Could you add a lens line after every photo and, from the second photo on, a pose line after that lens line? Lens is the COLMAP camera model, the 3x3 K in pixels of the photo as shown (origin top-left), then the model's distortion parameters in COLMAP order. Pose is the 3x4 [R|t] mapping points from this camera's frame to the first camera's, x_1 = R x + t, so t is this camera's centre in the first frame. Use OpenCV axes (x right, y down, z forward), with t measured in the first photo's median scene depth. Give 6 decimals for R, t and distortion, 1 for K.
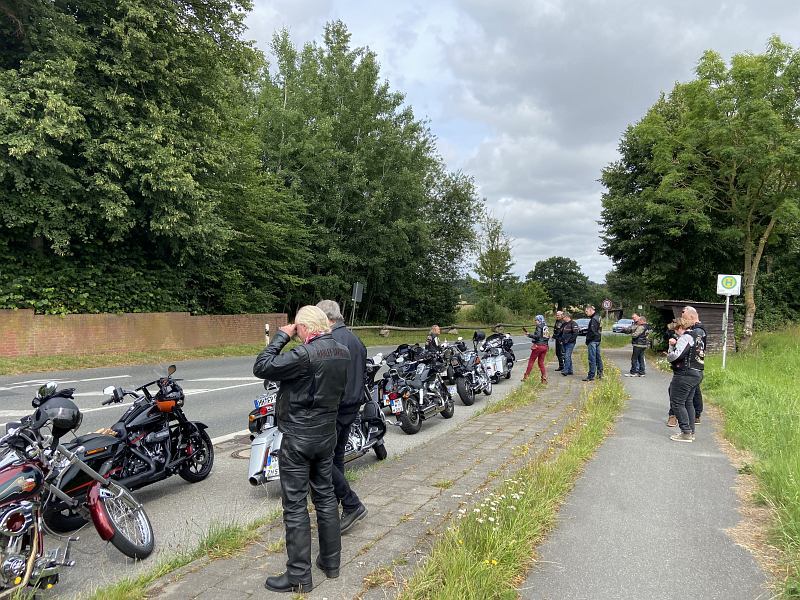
lens RADIAL K [[596.3, 0, 400.0], [0, 596.3, 300.0], [0, 0, 1]] dist [0.120891, -0.142739]
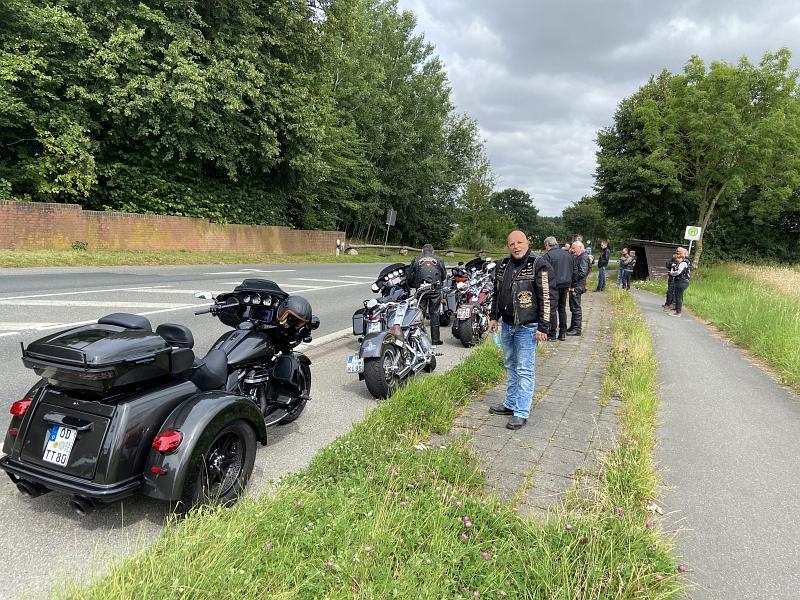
lens RADIAL K [[596.3, 0, 400.0], [0, 596.3, 300.0], [0, 0, 1]] dist [0.120891, -0.142739]
pose [[0.993373, 0.052866, 0.102053, -0.216079], [-0.065725, 0.989713, 0.127073, -0.003314], [-0.094286, -0.132938, 0.986629, -0.292097]]
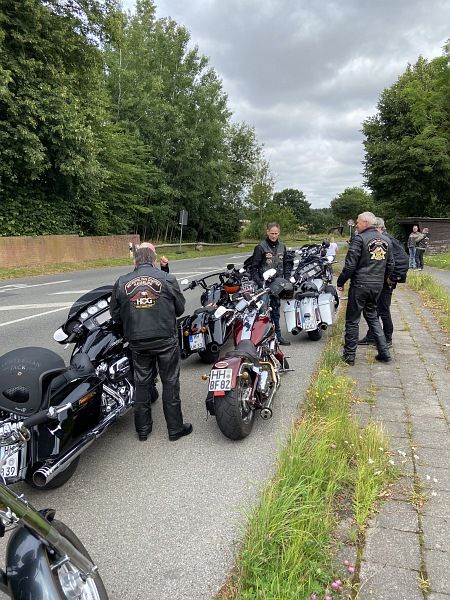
lens RADIAL K [[447.2, 0, 224.6], [0, 447.2, 296.4], [0, 0, 1]] dist [0.120891, -0.142739]
pose [[0.991029, -0.042280, 0.126781, -0.146946], [0.021517, 0.986740, 0.160876, 0.001179], [-0.131902, -0.156704, 0.978798, -0.038461]]
